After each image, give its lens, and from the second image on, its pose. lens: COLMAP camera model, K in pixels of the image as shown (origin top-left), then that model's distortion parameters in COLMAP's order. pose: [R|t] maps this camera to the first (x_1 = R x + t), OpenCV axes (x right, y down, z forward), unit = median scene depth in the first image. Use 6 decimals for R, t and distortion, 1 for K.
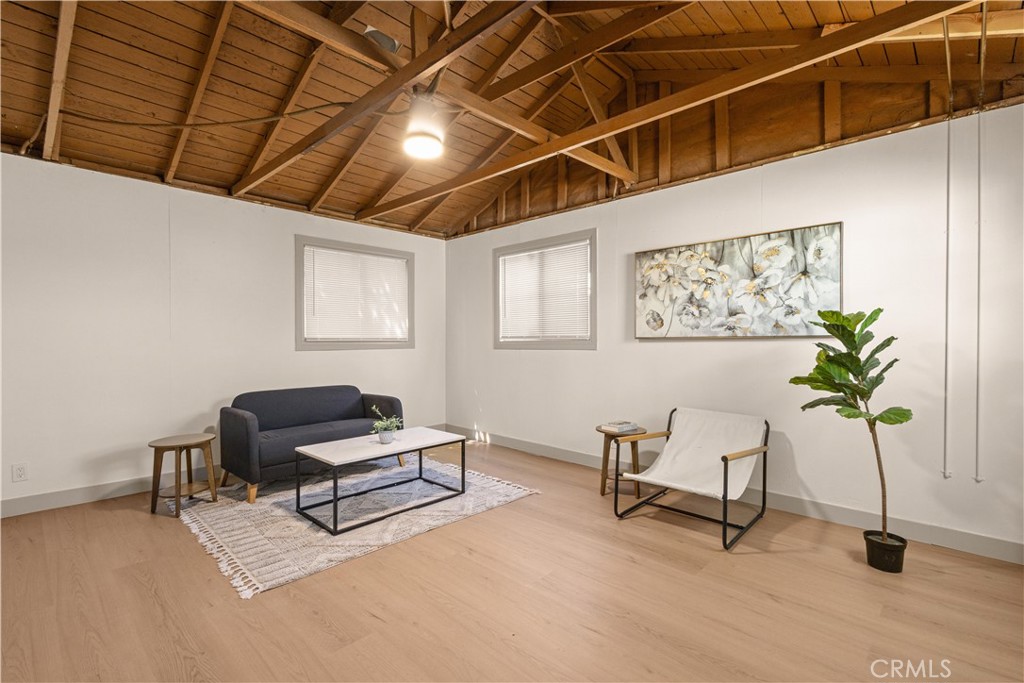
lens RADIAL K [[472.9, 0, 510.9], [0, 472.9, 343.5], [0, 0, 1]] dist [0.010815, -0.000518]
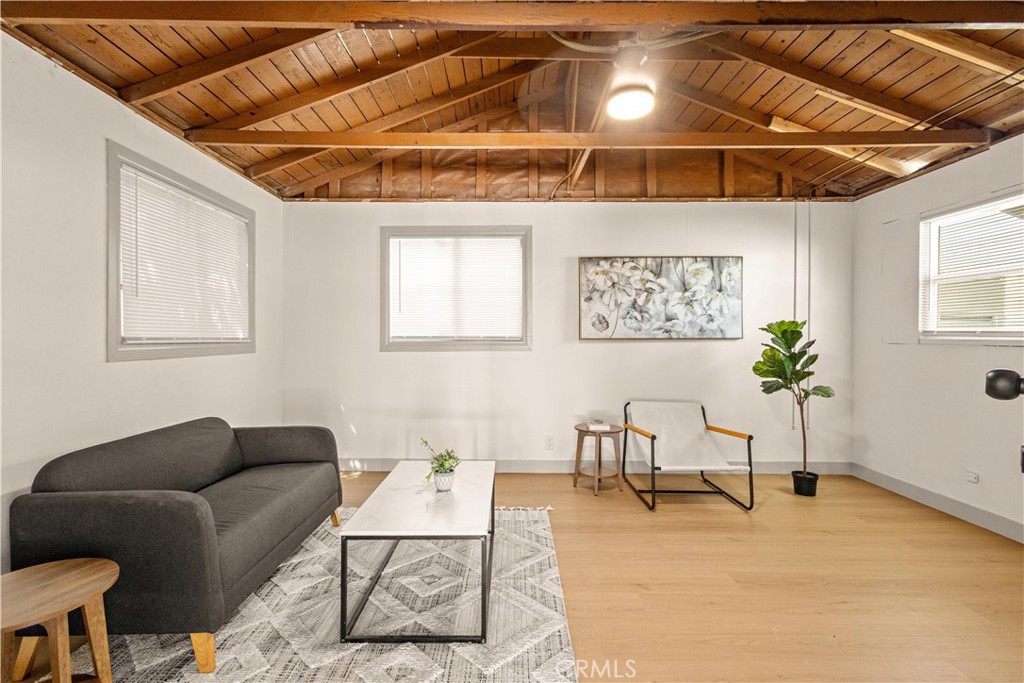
lens RADIAL K [[472.9, 0, 509.9], [0, 472.9, 338.4], [0, 0, 1]] dist [0.010815, -0.000518]
pose [[0.719189, 0.001749, 0.694812, -0.639481], [0.002297, 0.999985, -0.004895, -0.008667], [-0.694810, 0.005116, 0.719175, 0.401849]]
